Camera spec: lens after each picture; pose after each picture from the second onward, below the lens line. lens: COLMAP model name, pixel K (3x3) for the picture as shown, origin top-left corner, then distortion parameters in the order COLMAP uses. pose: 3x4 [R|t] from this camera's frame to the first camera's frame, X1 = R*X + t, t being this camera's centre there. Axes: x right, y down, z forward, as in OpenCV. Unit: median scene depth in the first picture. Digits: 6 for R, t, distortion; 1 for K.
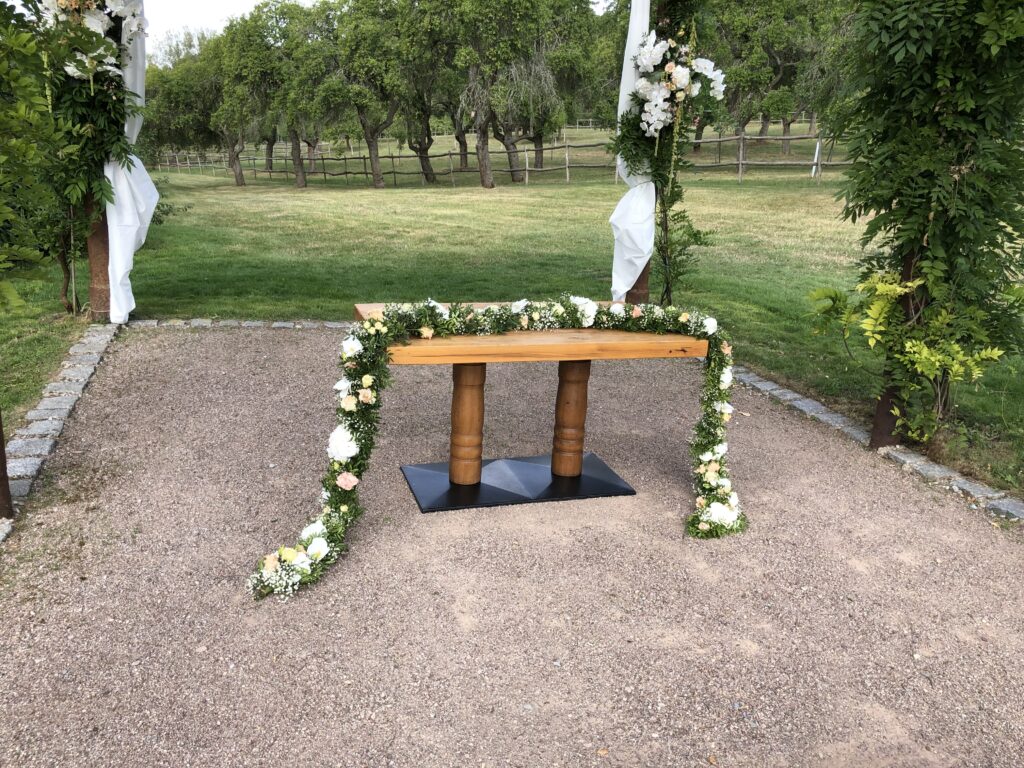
lens RADIAL K [[819.7, 0, 512.0], [0, 819.7, 384.0], [0, 0, 1]] dist [0.000702, -0.000385]
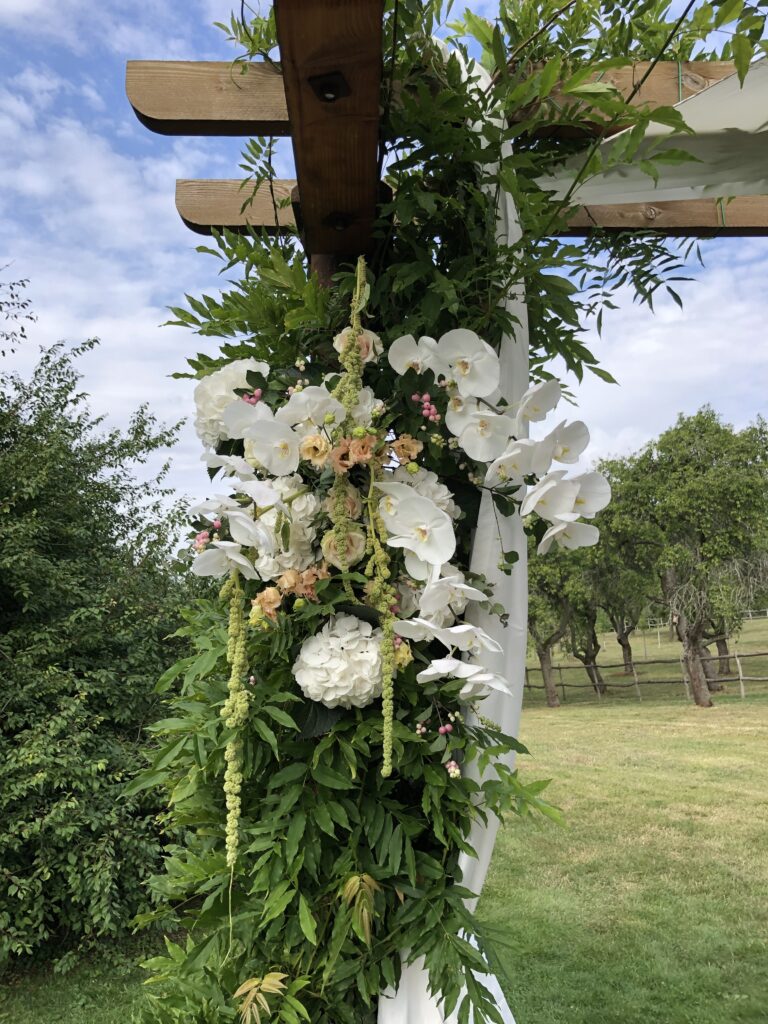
lens RADIAL K [[819.7, 0, 384.0], [0, 819.7, 512.0], [0, 0, 1]] dist [0.000702, -0.000385]
pose [[0.955209, -0.096849, -0.279636, -0.104581], [-0.032659, 0.904662, -0.424877, -0.076658], [0.294125, 0.414979, 0.860978, 0.180254]]
